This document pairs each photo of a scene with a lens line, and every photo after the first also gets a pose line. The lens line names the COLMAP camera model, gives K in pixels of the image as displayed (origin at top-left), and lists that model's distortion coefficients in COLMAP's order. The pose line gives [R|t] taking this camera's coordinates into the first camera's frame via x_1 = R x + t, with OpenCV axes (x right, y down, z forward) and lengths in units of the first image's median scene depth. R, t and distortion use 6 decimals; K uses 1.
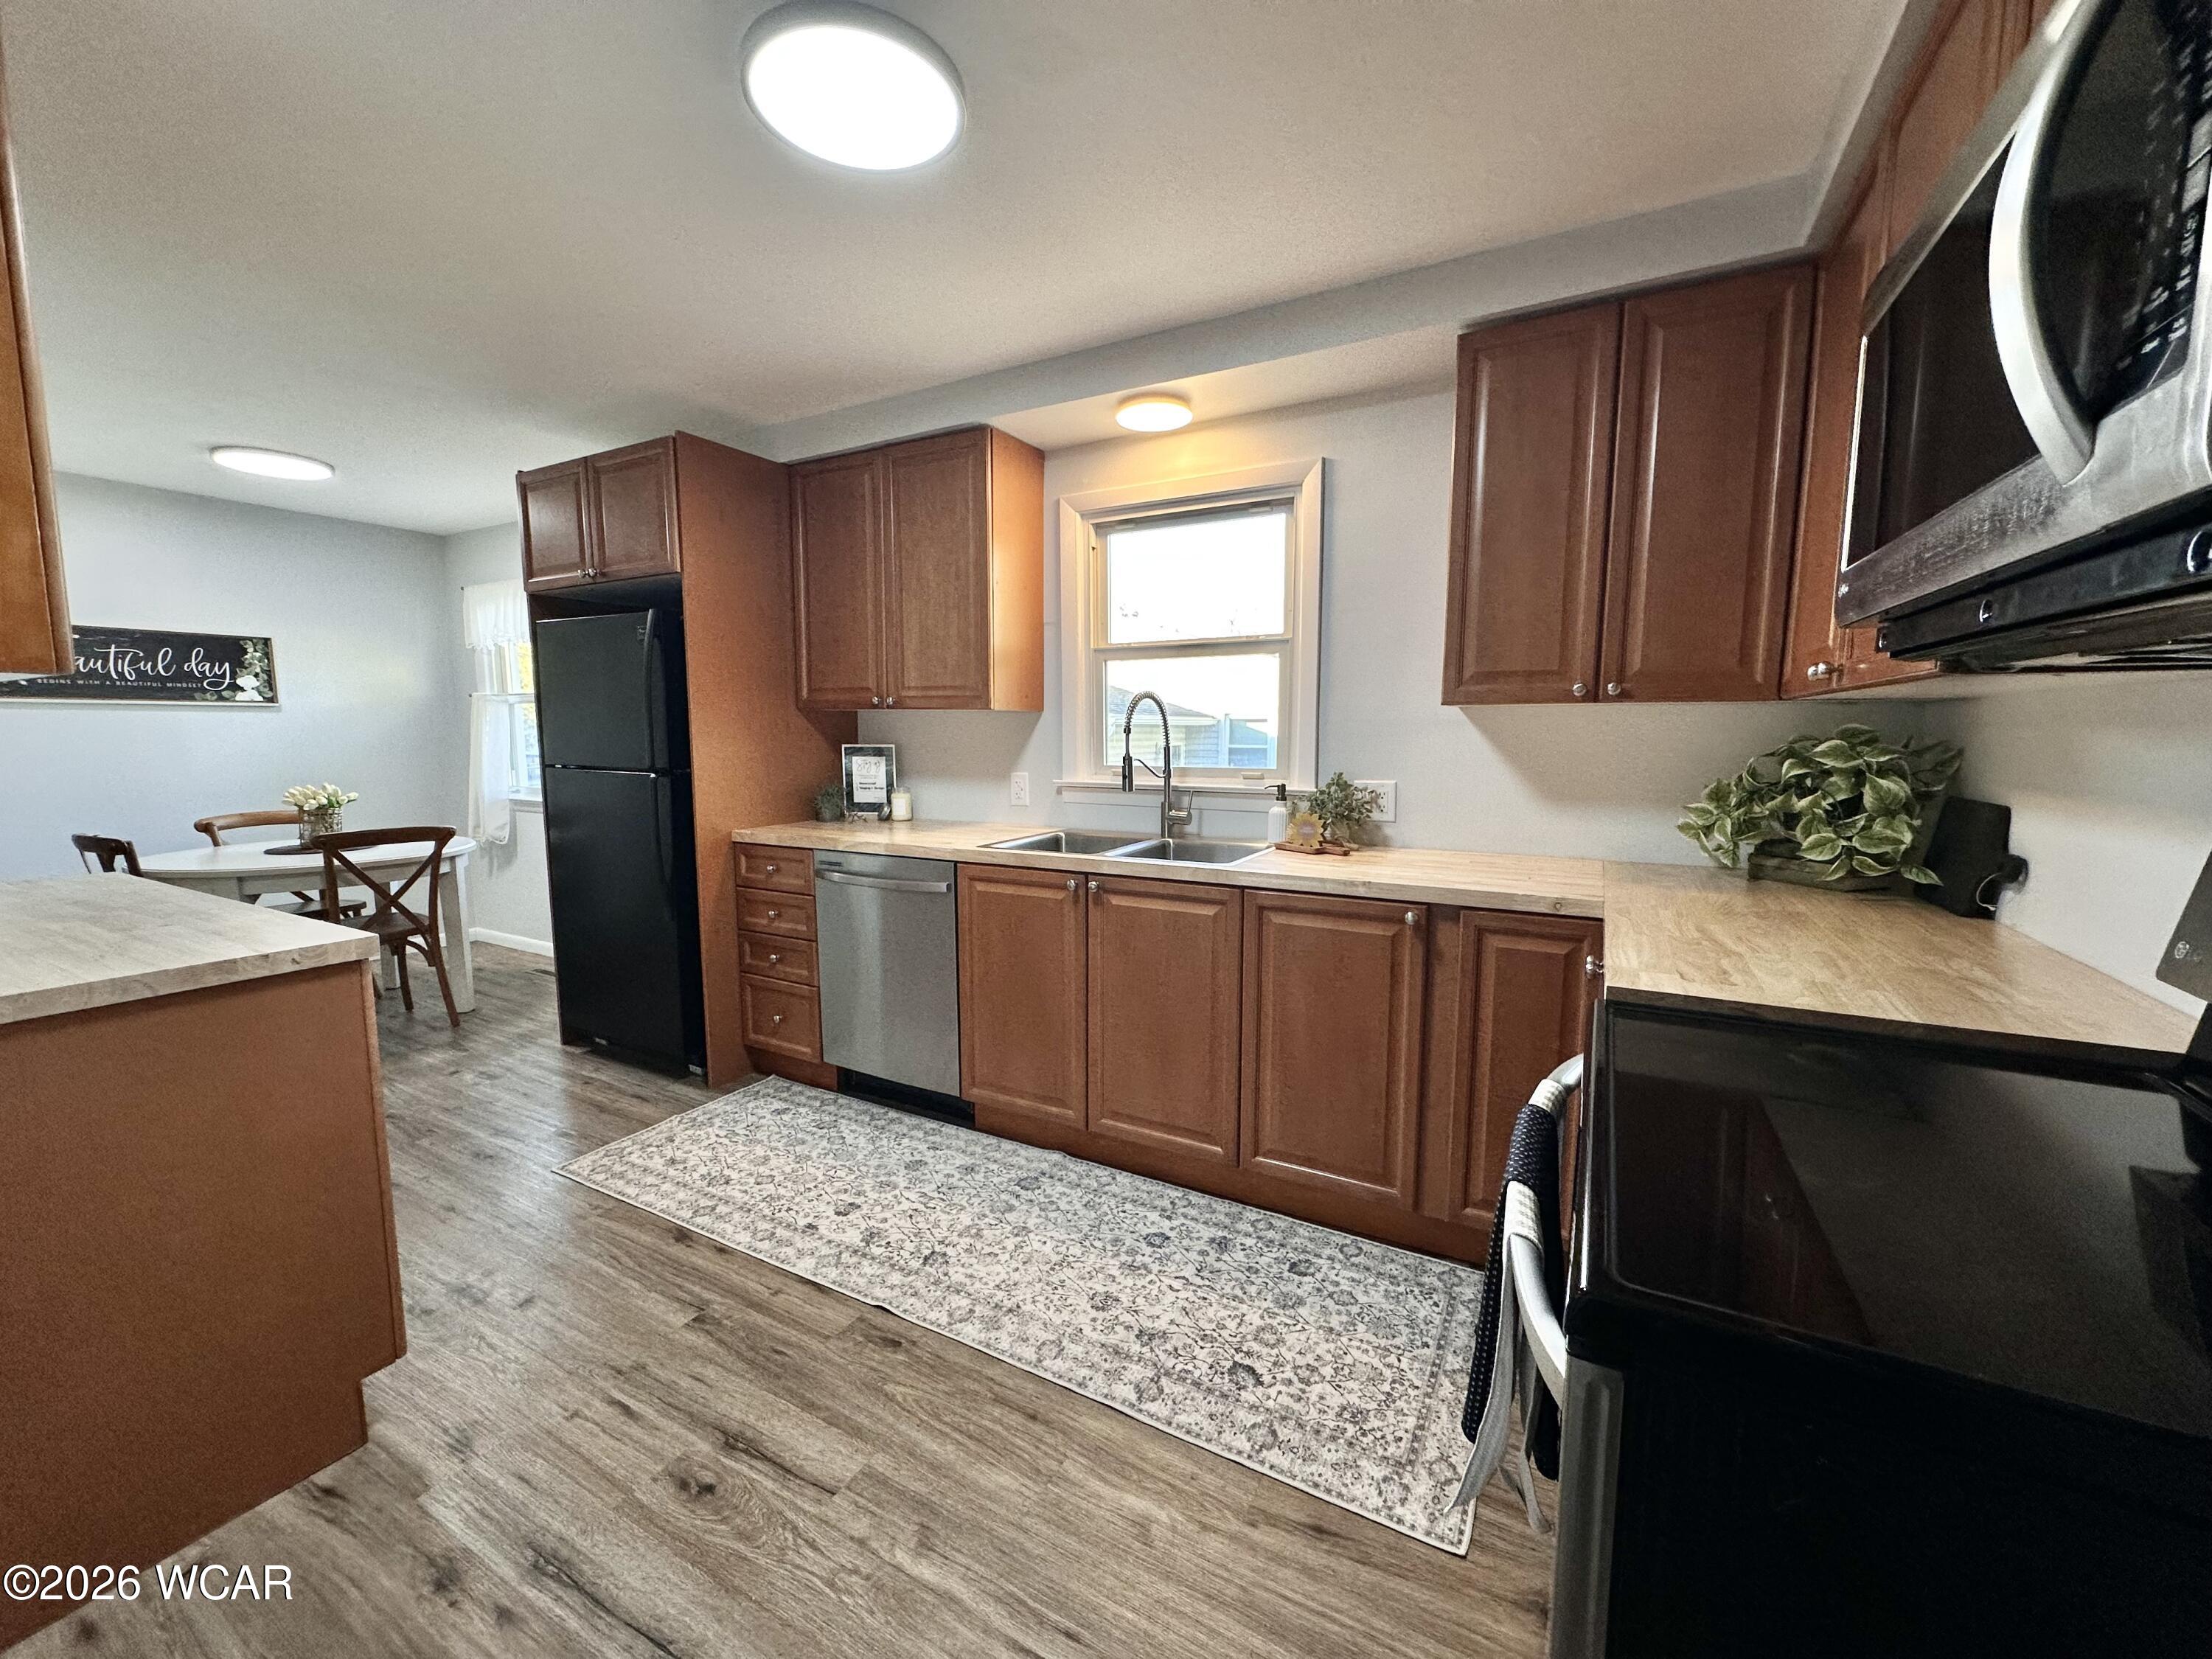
lens RADIAL K [[880.6, 0, 1108.2], [0, 880.6, 825.4], [0, 0, 1]] dist [-0.002159, 0.000406]
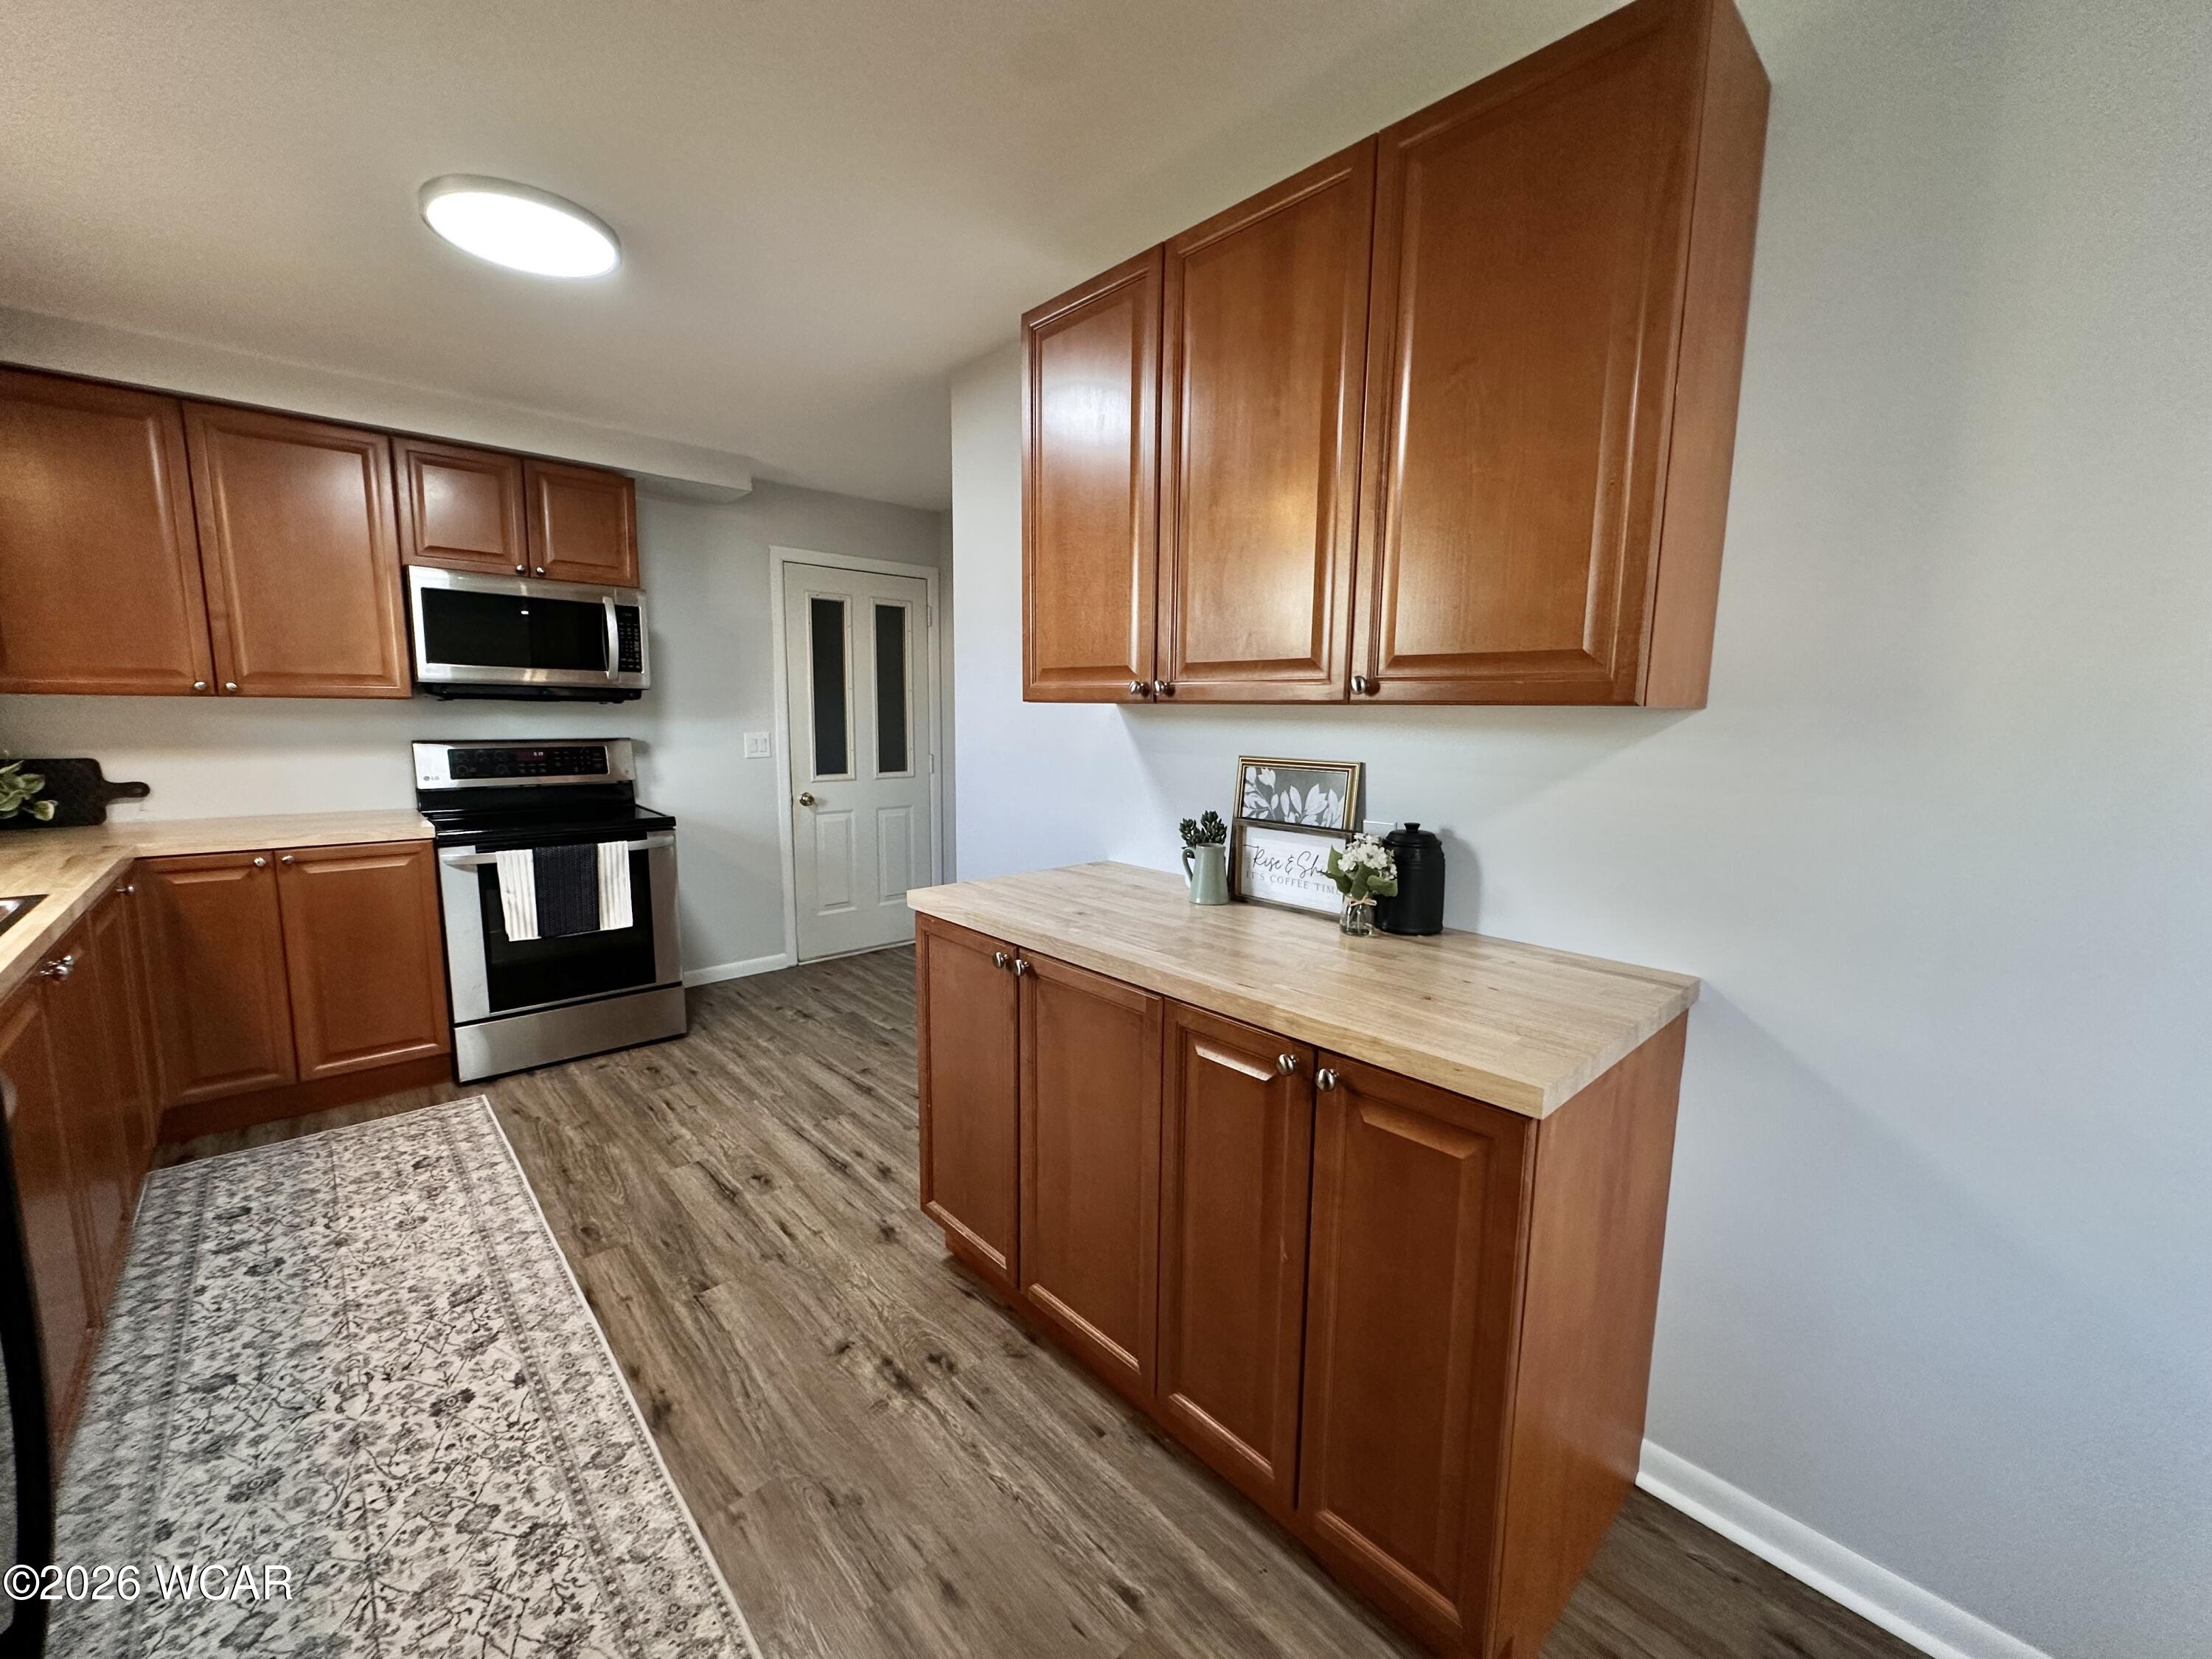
lens RADIAL K [[880.6, 0, 1106.9], [0, 880.6, 829.5], [0, 0, 1]] dist [-0.002159, 0.000406]
pose [[-0.949526, -0.054840, 0.308858, -1.075122], [0.021053, 0.971239, 0.237173, -0.189731], [-0.312982, 0.231704, -0.921062, 1.491110]]
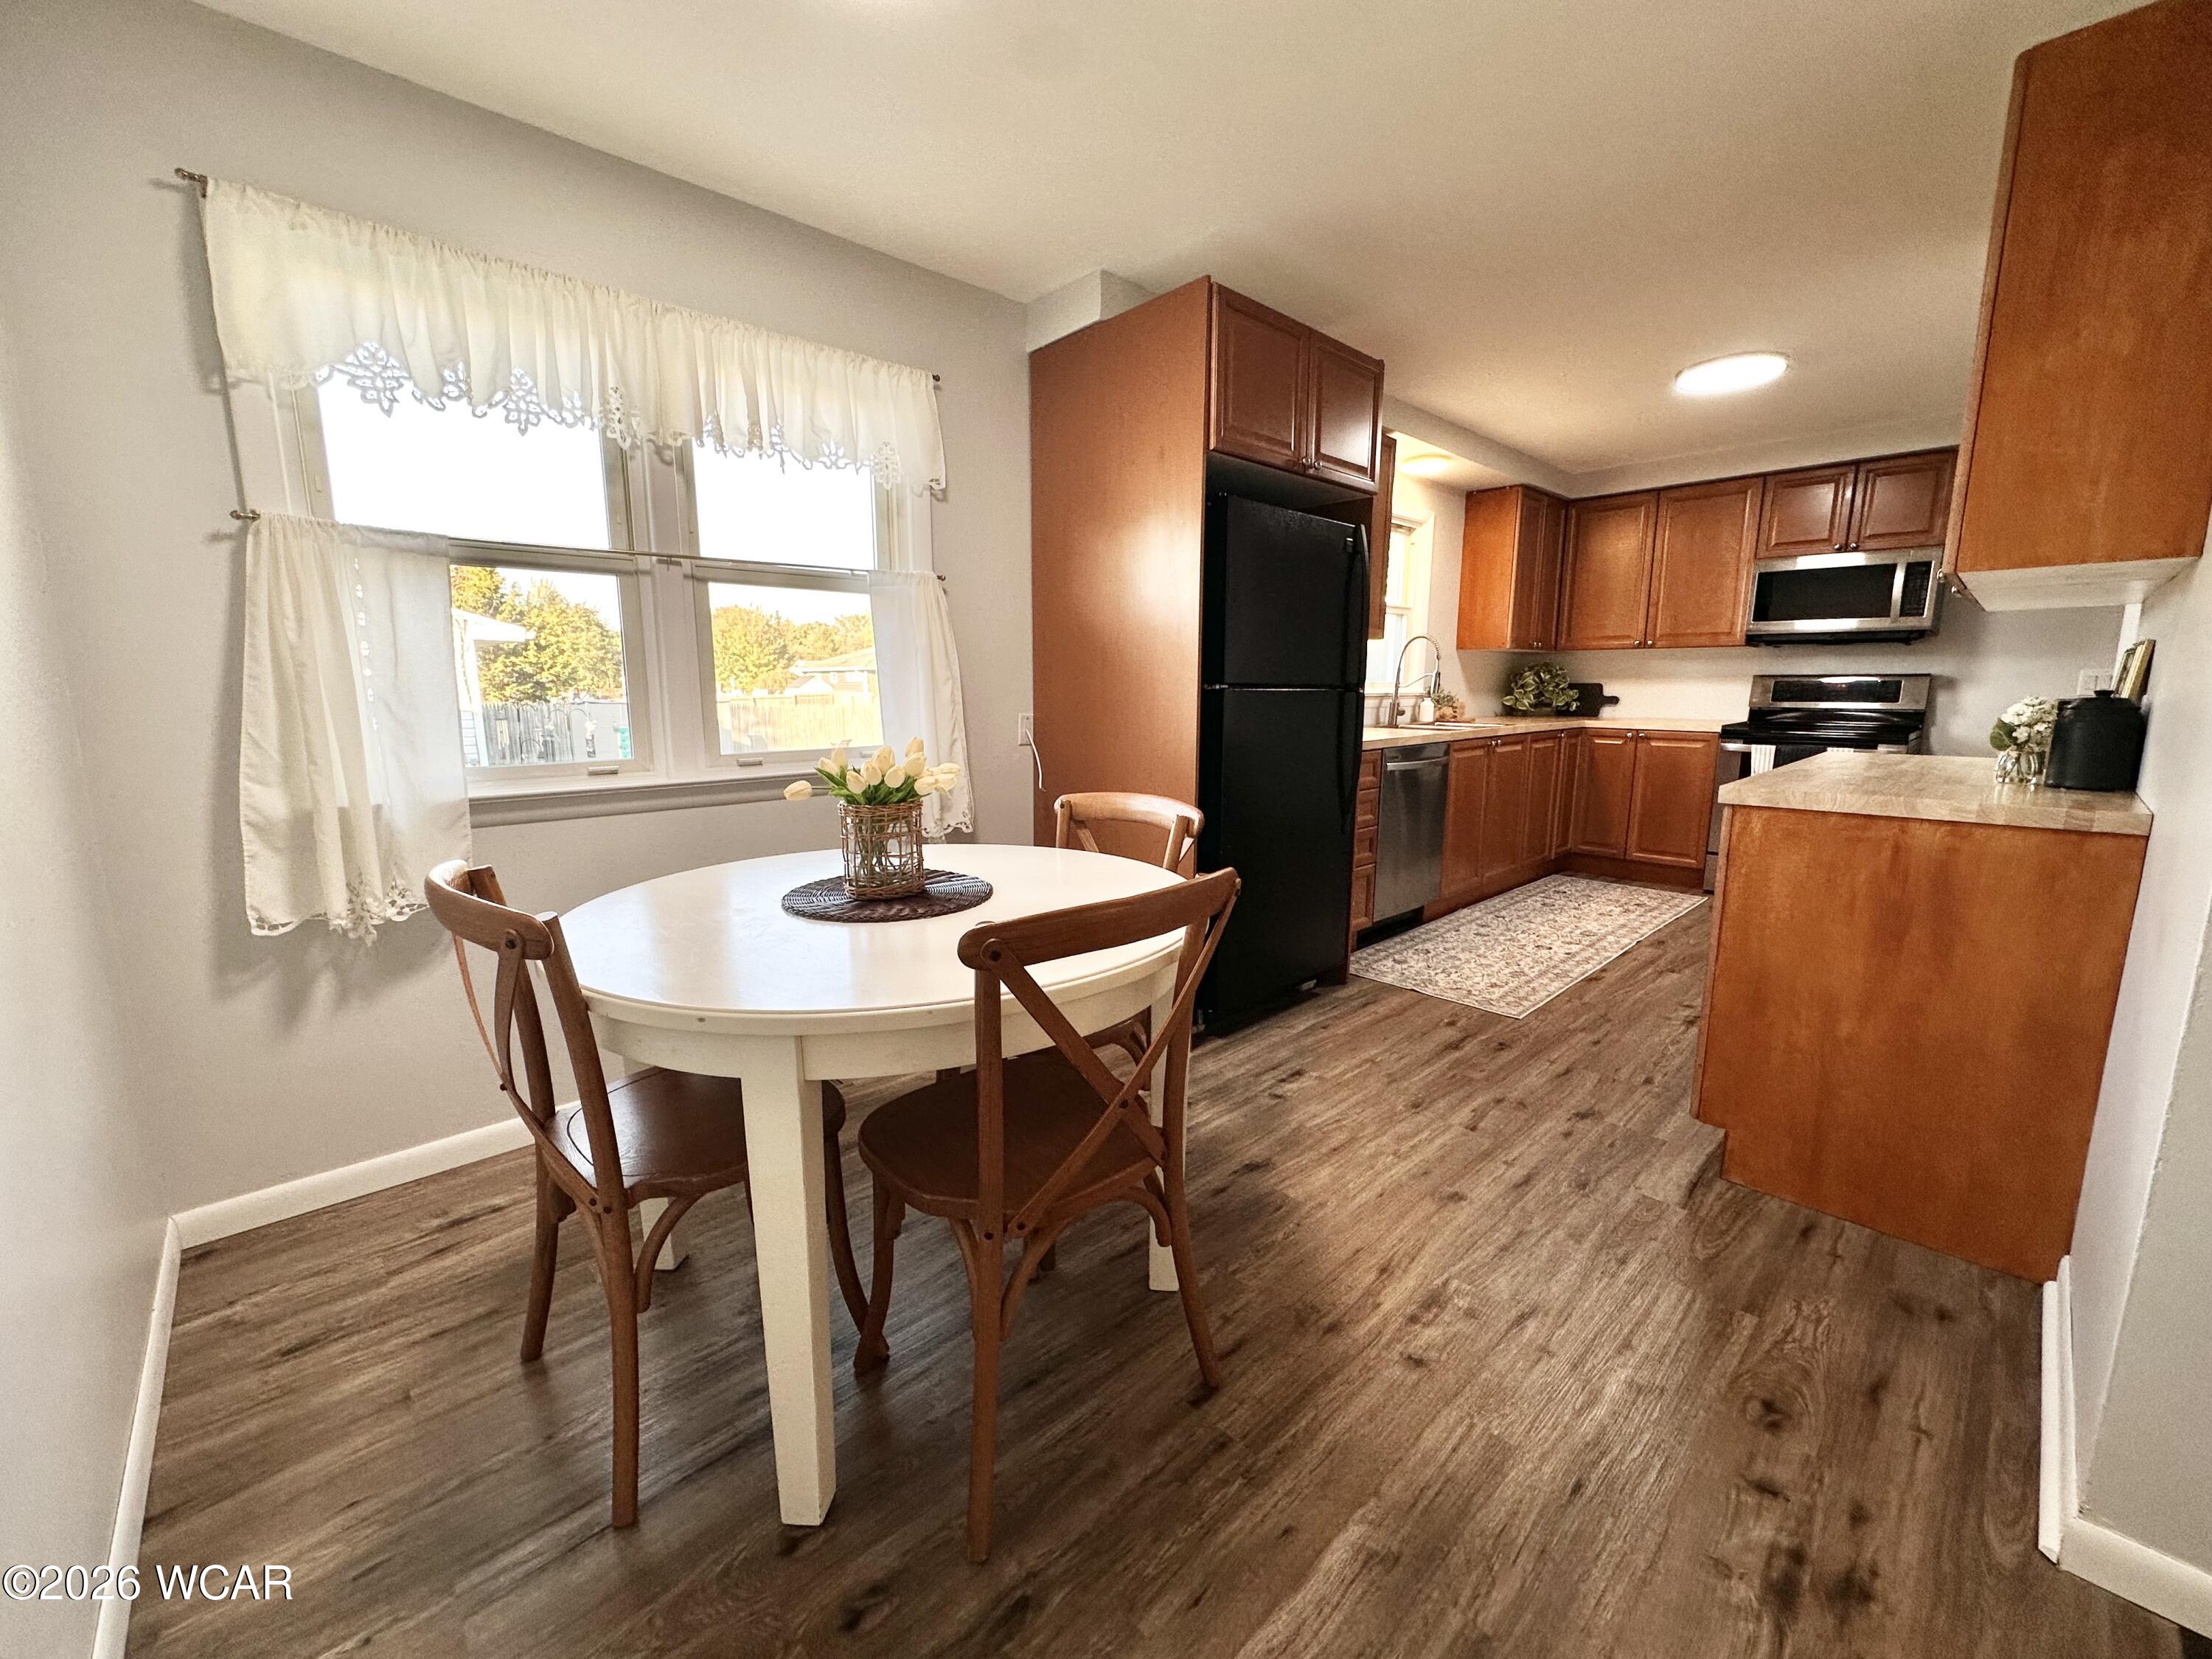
lens RADIAL K [[880.6, 0, 1101.8], [0, 880.6, 829.5], [0, 0, 1]] dist [-0.002159, 0.000406]
pose [[0.301027, -0.157390, 0.940538, -2.203640], [0.105986, 0.985697, 0.131026, -0.086778], [-0.947708, 0.060241, 0.313402, 1.348644]]
